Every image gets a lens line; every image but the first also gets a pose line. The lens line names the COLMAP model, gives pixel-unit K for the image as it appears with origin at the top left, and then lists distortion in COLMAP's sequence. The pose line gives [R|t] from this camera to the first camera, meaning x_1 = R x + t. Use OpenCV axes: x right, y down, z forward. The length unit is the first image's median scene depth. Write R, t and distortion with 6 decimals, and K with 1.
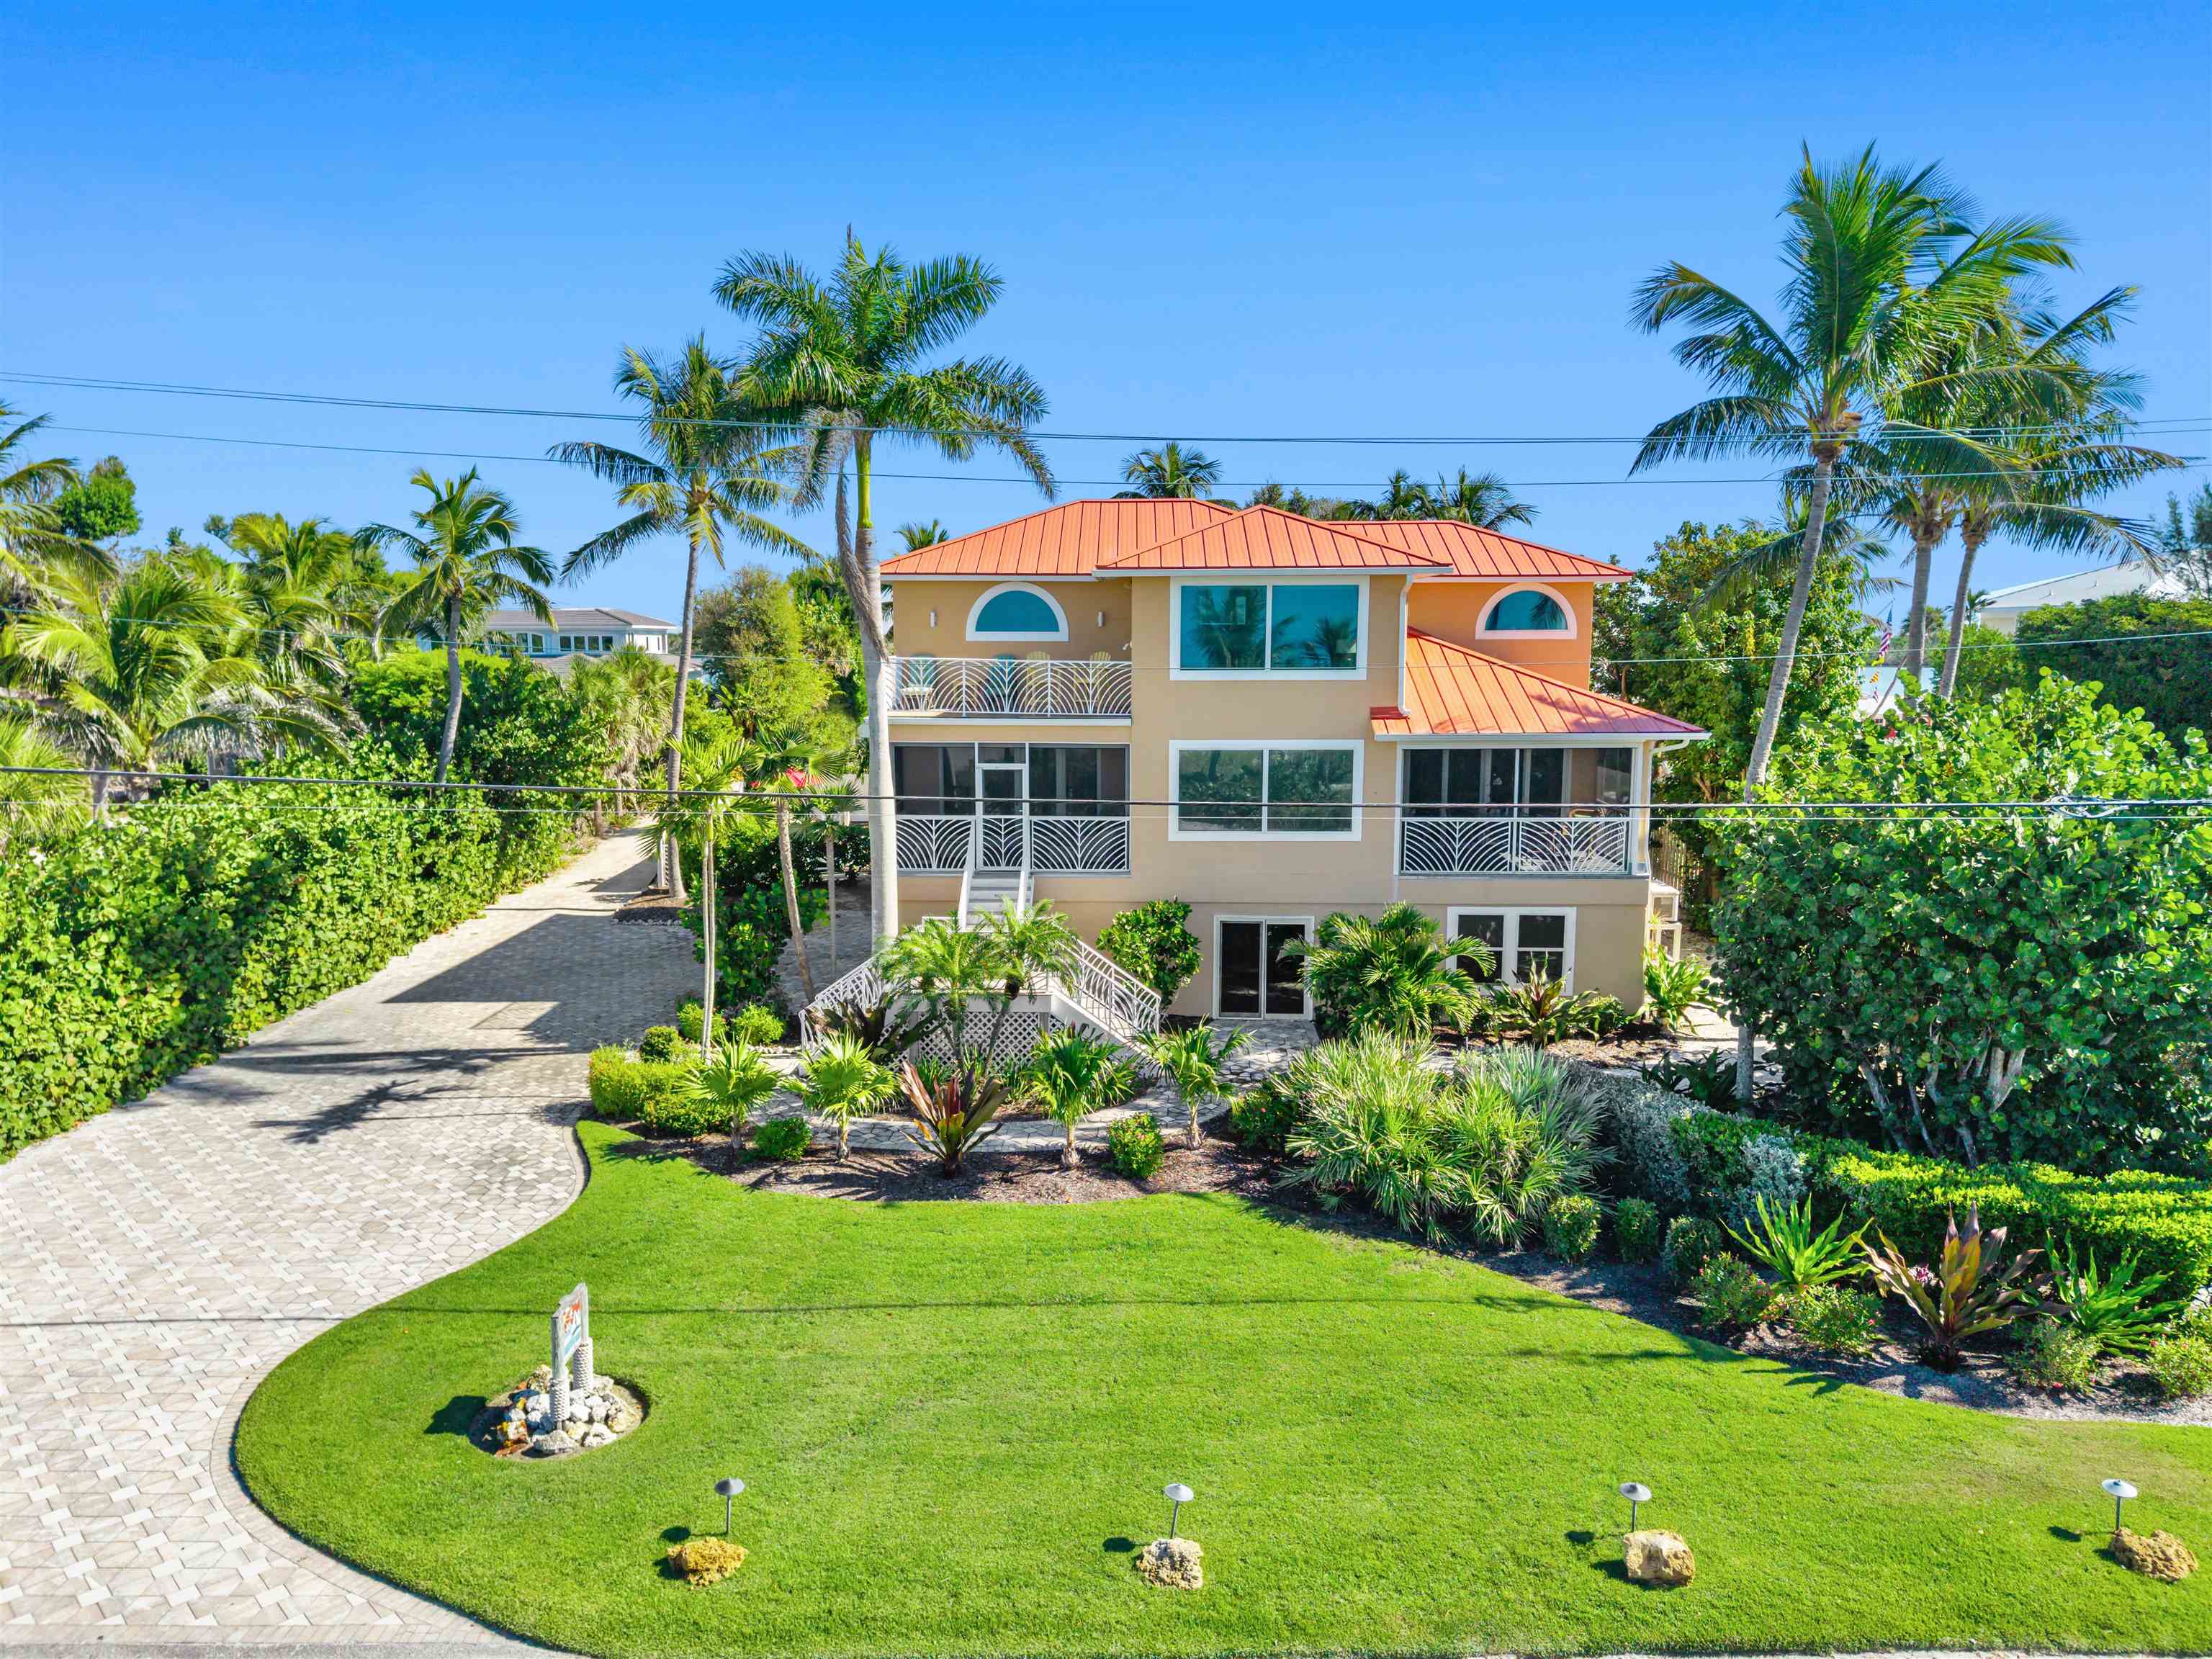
lens RADIAL K [[1541.0, 0, 1106.0], [0, 1541.0, 829.5], [0, 0, 1]] dist [0.000241, 0.002771]
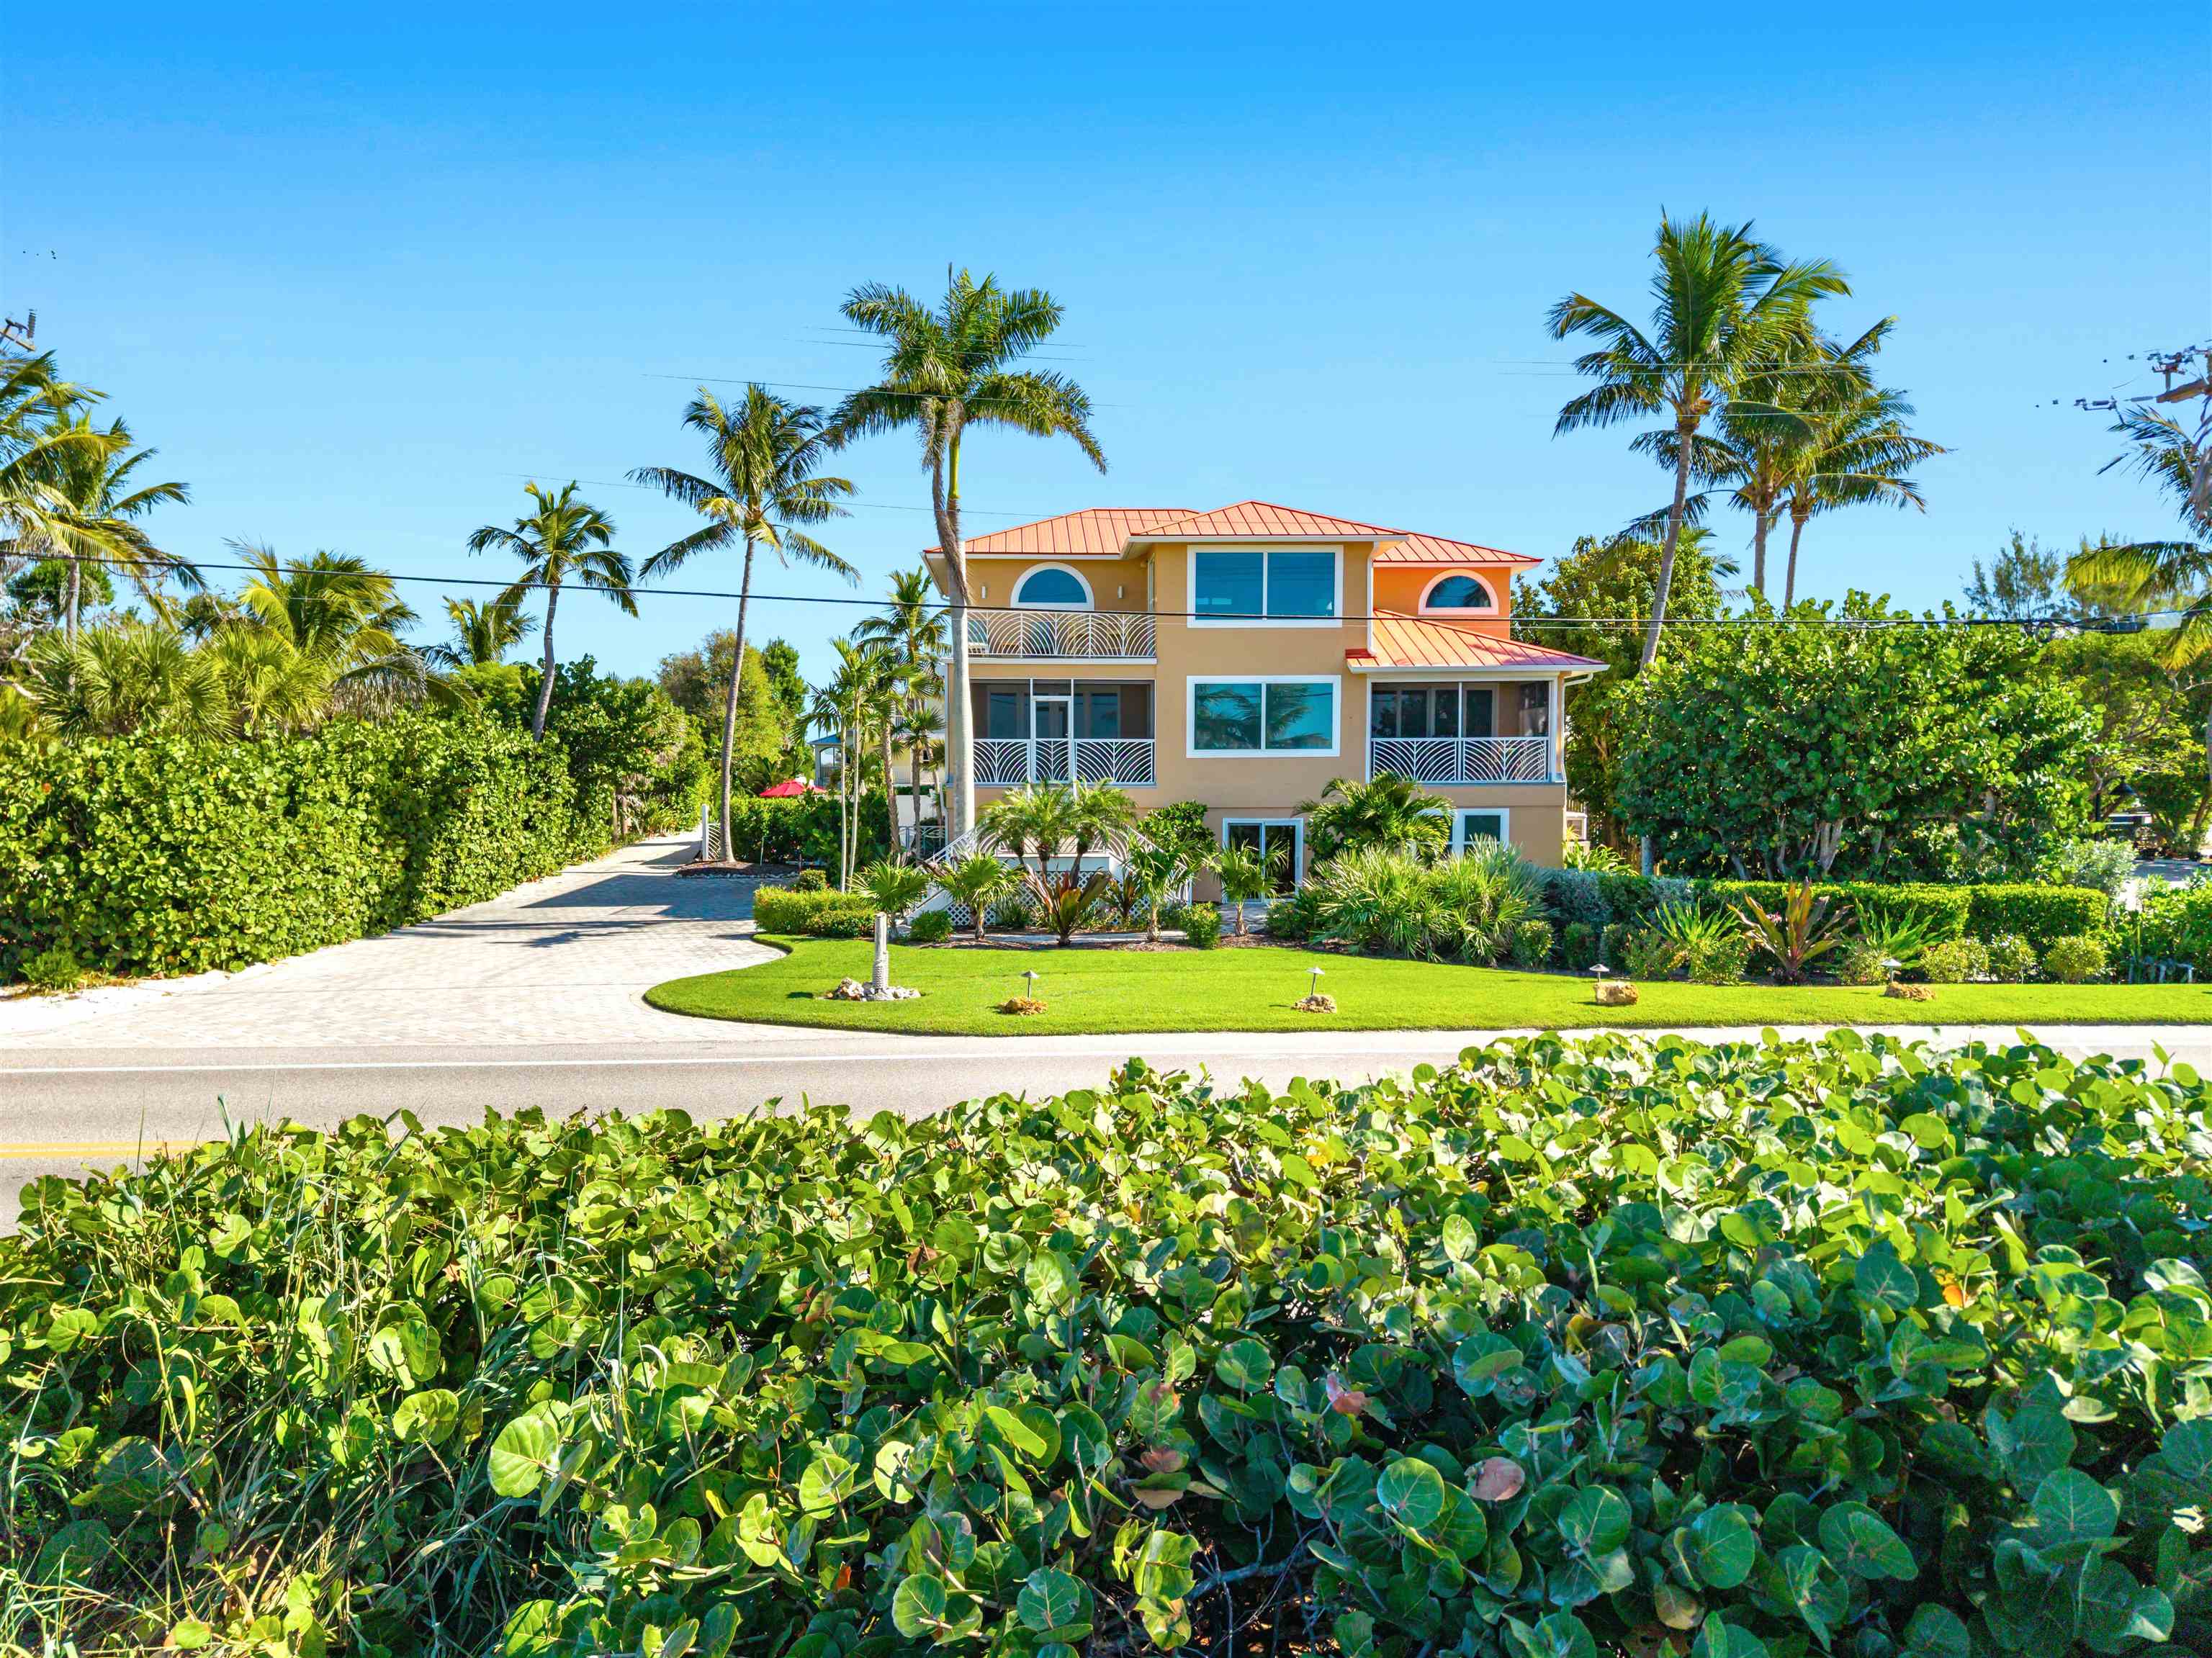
lens RADIAL K [[1578.2, 0, 1092.6], [0, 1578.2, 845.8], [0, 0, 1]] dist [0.009084, -0.004018]
pose [[0.997505, -0.005714, 0.070371, -0.127343], [0.011522, 0.996532, -0.082408, 0.185805], [-0.069656, 0.083013, 0.994111, -0.259950]]
